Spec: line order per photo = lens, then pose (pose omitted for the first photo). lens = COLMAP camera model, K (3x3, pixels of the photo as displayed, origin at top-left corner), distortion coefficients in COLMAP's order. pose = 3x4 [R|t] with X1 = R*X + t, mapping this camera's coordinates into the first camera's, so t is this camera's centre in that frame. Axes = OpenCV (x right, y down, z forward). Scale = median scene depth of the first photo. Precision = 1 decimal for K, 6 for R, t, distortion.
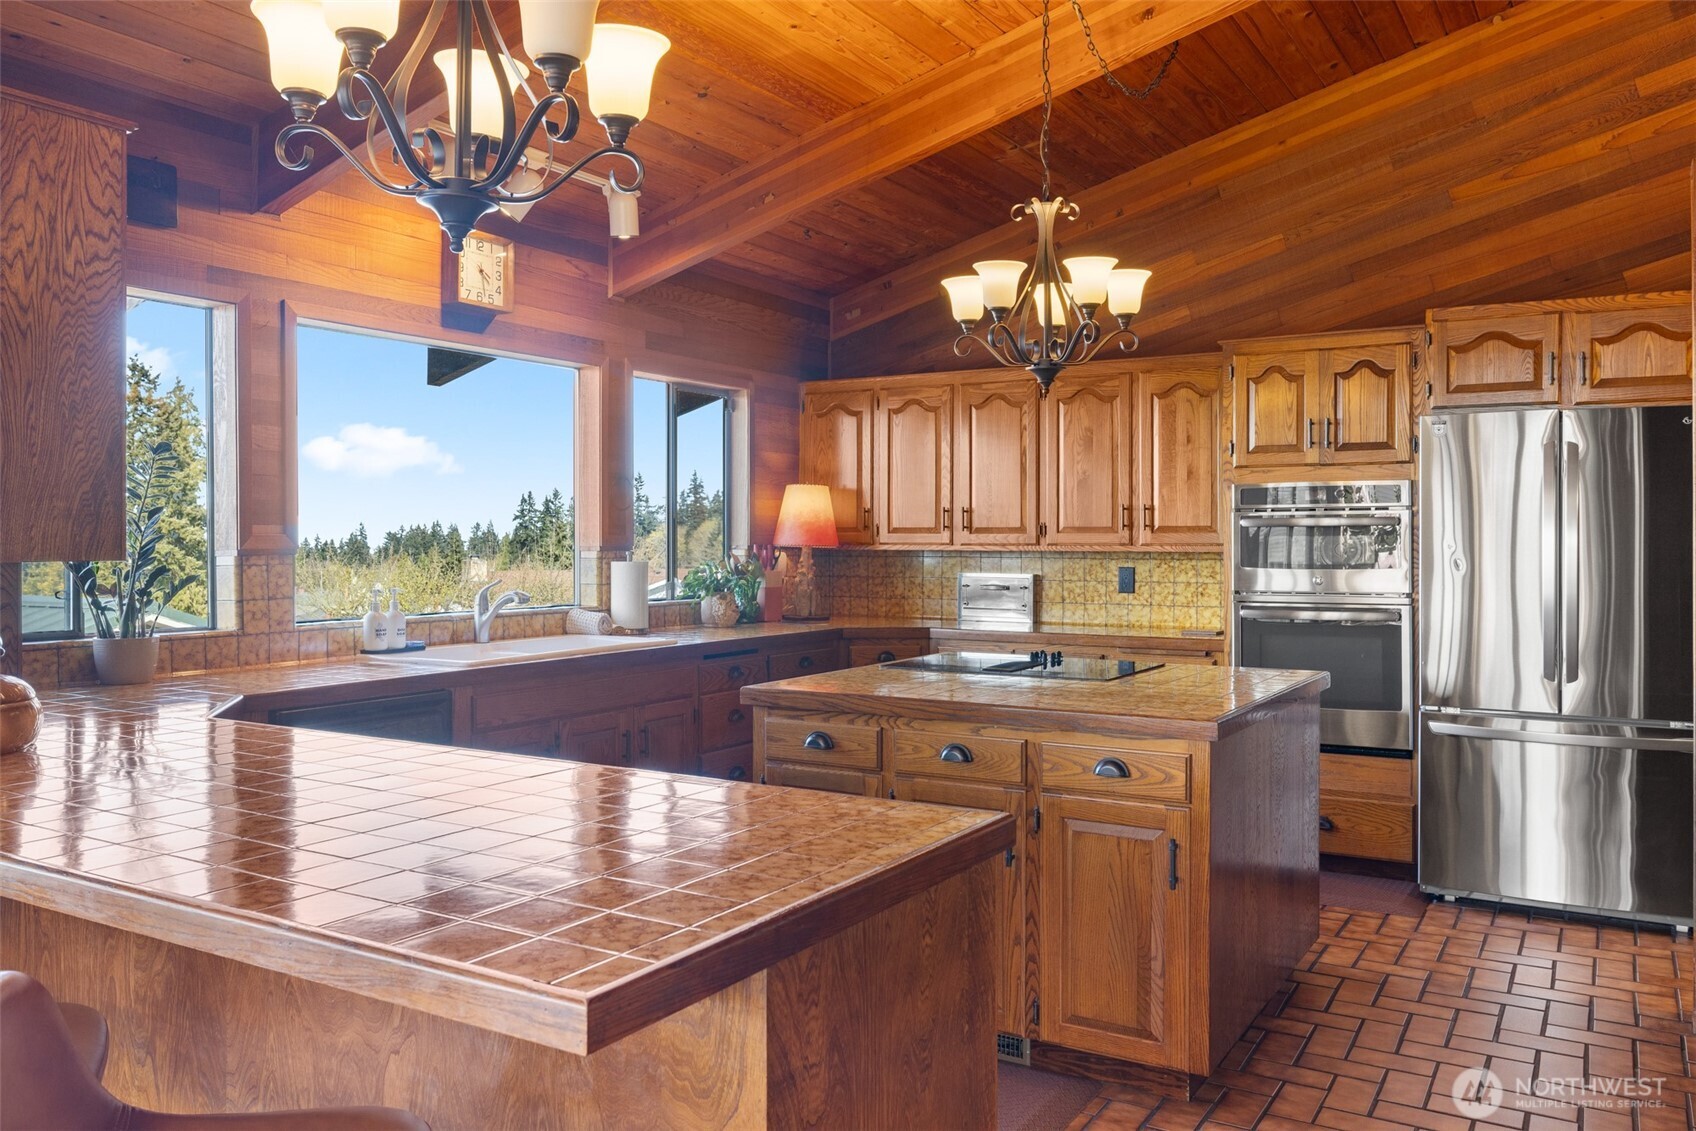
lens RADIAL K [[1313.2, 0, 841.9], [0, 1313.2, 555.2], [0, 0, 1]] dist [0.004221, -0.002584]
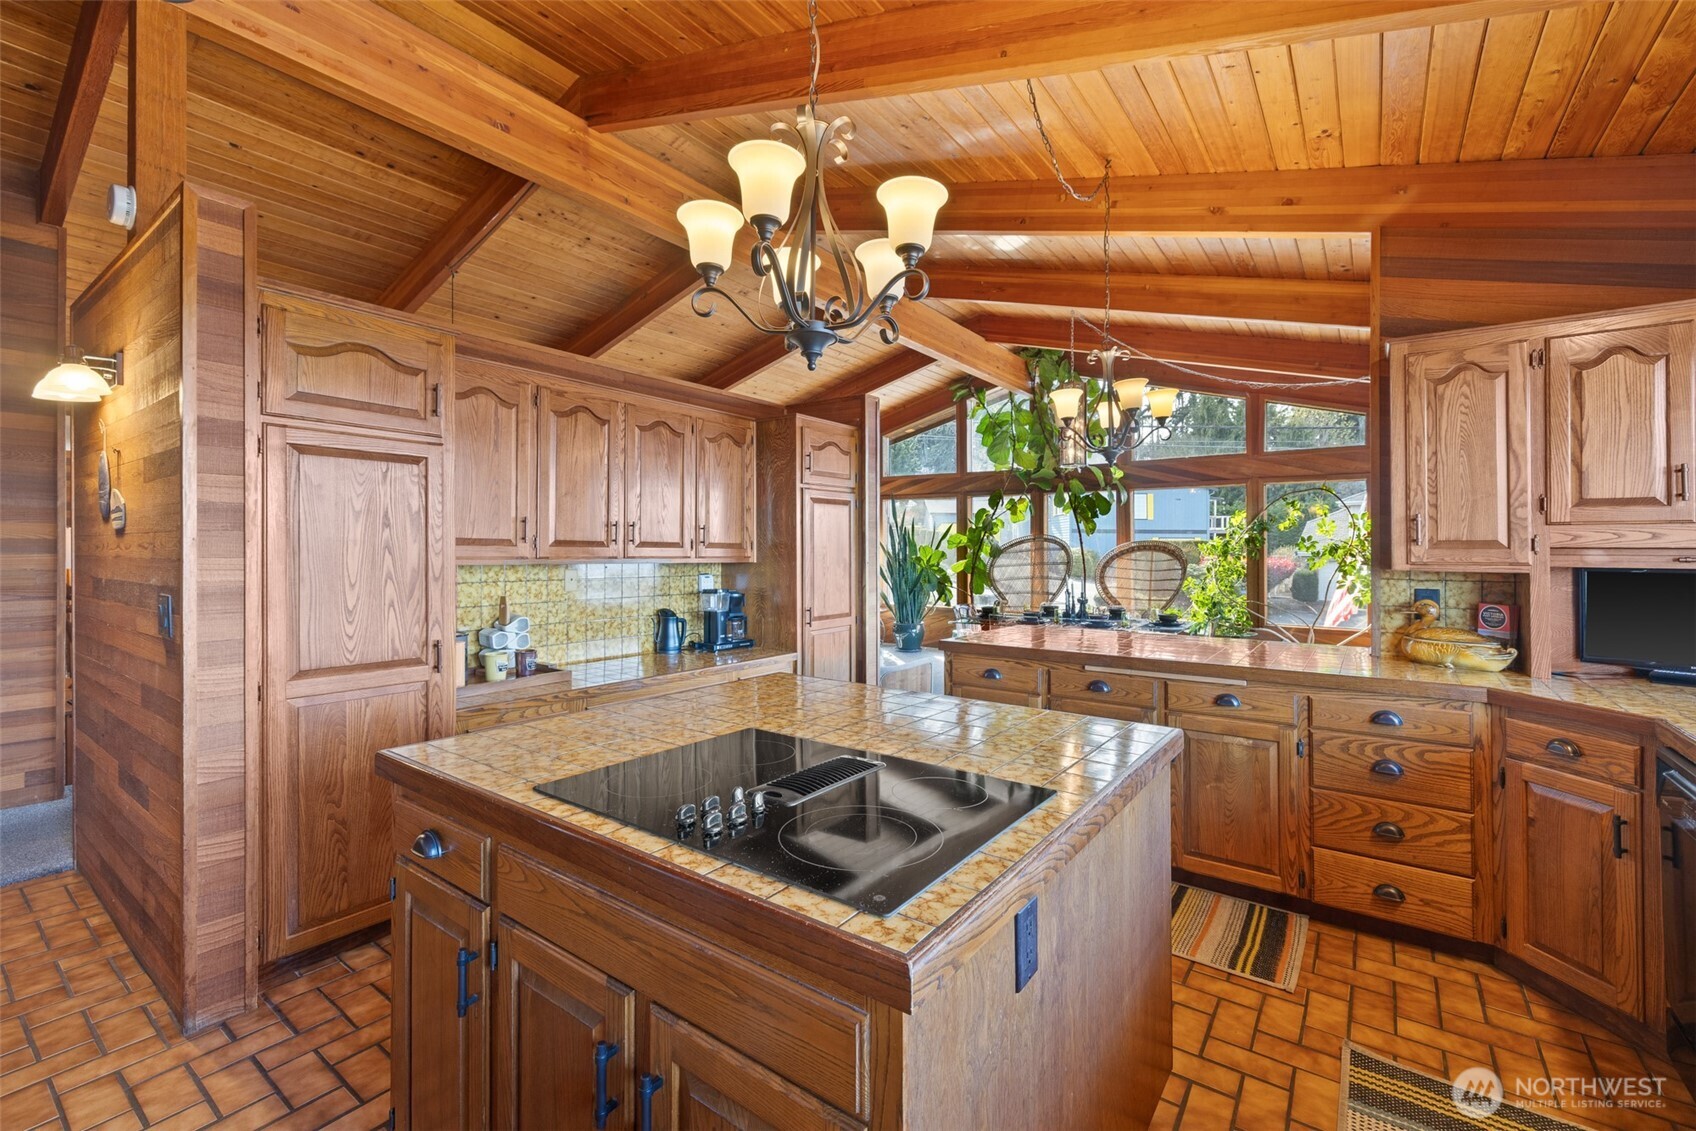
lens RADIAL K [[724.4, 0, 849.5], [0, 724.4, 551.9], [0, 0, 1]] dist [0.000448, -0.000366]
pose [[-0.996417, -0.002882, 0.084527, 0.085659], [-0.002031, 0.999946, 0.010155, -0.016889], [-0.084551, 0.009947, -0.996369, 1.220053]]
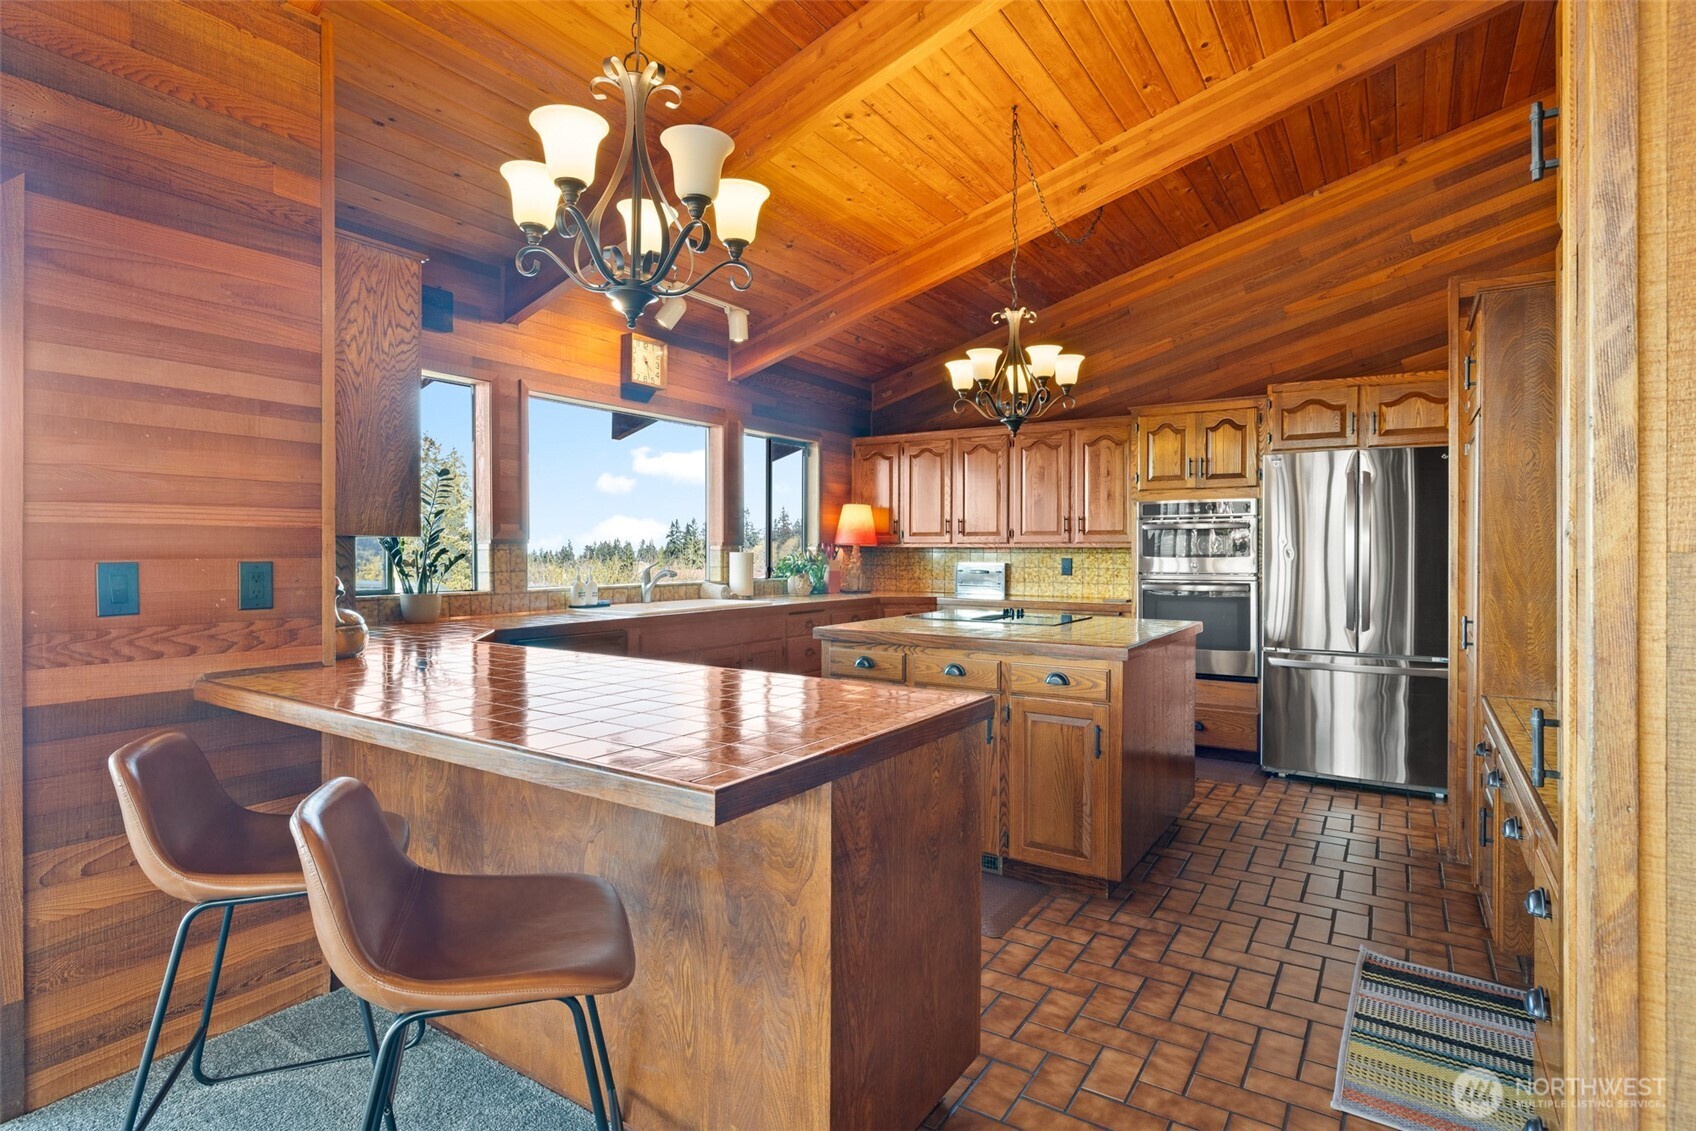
lens RADIAL K [[856.2, 0, 848.6], [0, 856.2, 563.3], [0, 0, 1]] dist [-0.000160, 0.000480]
pose [[0.999380, 0.002748, -0.035109, -0.000914], [-0.002643, 0.999992, 0.003037, 0.017476], [0.035117, -0.002942, 0.999379, 0.001402]]
